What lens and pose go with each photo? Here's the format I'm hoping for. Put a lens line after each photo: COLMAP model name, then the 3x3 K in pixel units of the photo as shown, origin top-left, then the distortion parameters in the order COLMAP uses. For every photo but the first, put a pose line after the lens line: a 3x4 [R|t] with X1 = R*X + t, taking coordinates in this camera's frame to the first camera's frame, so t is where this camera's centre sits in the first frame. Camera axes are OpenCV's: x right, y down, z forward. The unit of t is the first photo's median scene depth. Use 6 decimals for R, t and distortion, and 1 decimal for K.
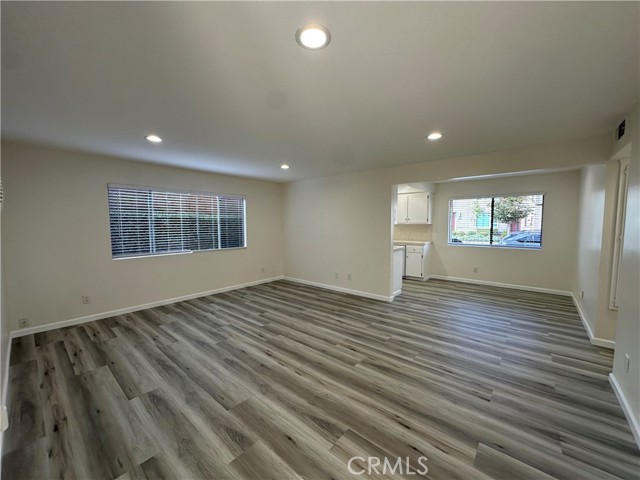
lens RADIAL K [[256.3, 0, 318.5], [0, 256.3, 242.2], [0, 0, 1]] dist [-0.014958, 0.000577]
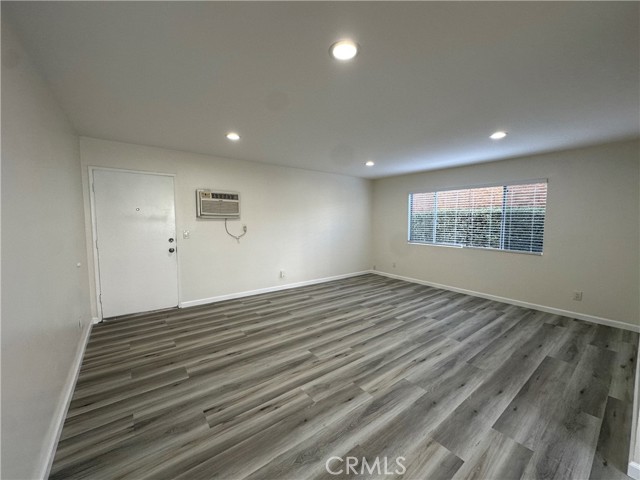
lens RADIAL K [[256.3, 0, 318.9], [0, 256.3, 239.6], [0, 0, 1]] dist [-0.014958, 0.000577]
pose [[-0.210156, 0.081290, -0.974283, 0.820904], [-0.079324, 0.991834, 0.099865, -0.062220], [0.974445, 0.098271, -0.201991, 0.877223]]
